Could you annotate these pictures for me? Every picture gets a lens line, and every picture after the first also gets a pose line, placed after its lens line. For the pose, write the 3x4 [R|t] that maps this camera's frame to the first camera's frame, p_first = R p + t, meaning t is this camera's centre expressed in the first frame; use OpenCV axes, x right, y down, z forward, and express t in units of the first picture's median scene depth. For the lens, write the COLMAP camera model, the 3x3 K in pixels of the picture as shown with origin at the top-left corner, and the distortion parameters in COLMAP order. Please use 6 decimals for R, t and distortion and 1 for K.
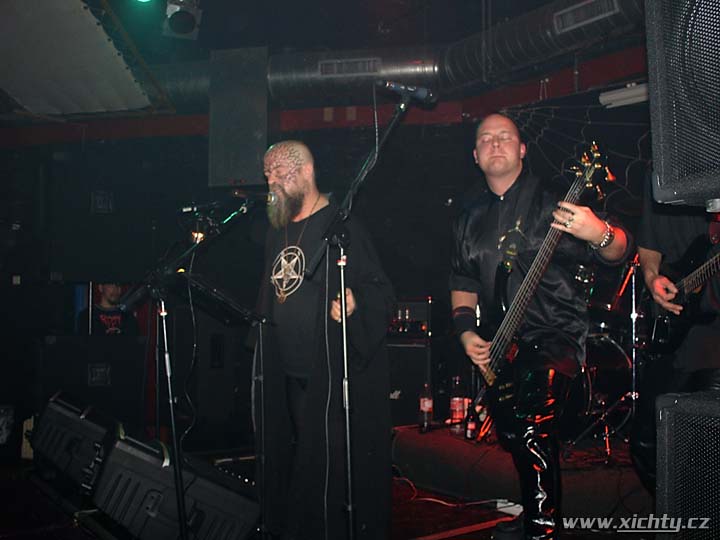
lens RADIAL K [[774.9, 0, 360.0], [0, 774.9, 270.0], [0, 0, 1]] dist [-0.219051, 0.320785]
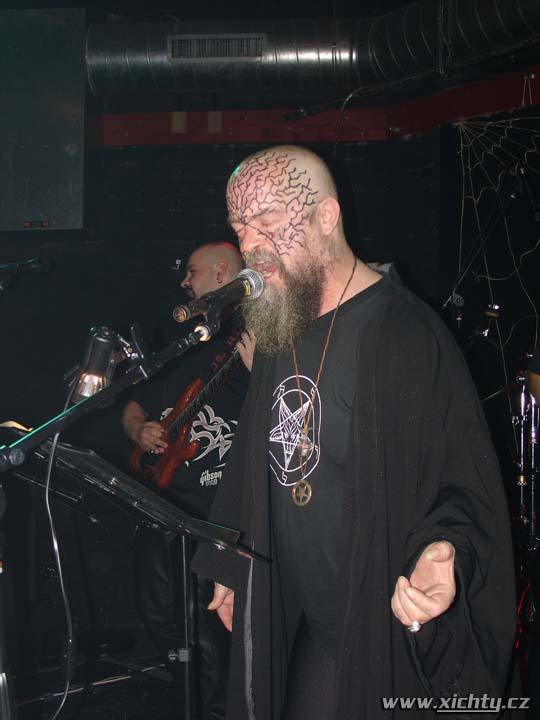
lens RADIAL K [[974.3, 0, 290.6], [0, 974.3, 358.9], [0, 0, 1]] dist [-0.102705, 0.073264]
pose [[0.989869, 0.002173, 0.141969, -0.073633], [-0.004228, 0.999891, 0.014173, -0.019685], [-0.141922, -0.014629, 0.989770, 0.213671]]
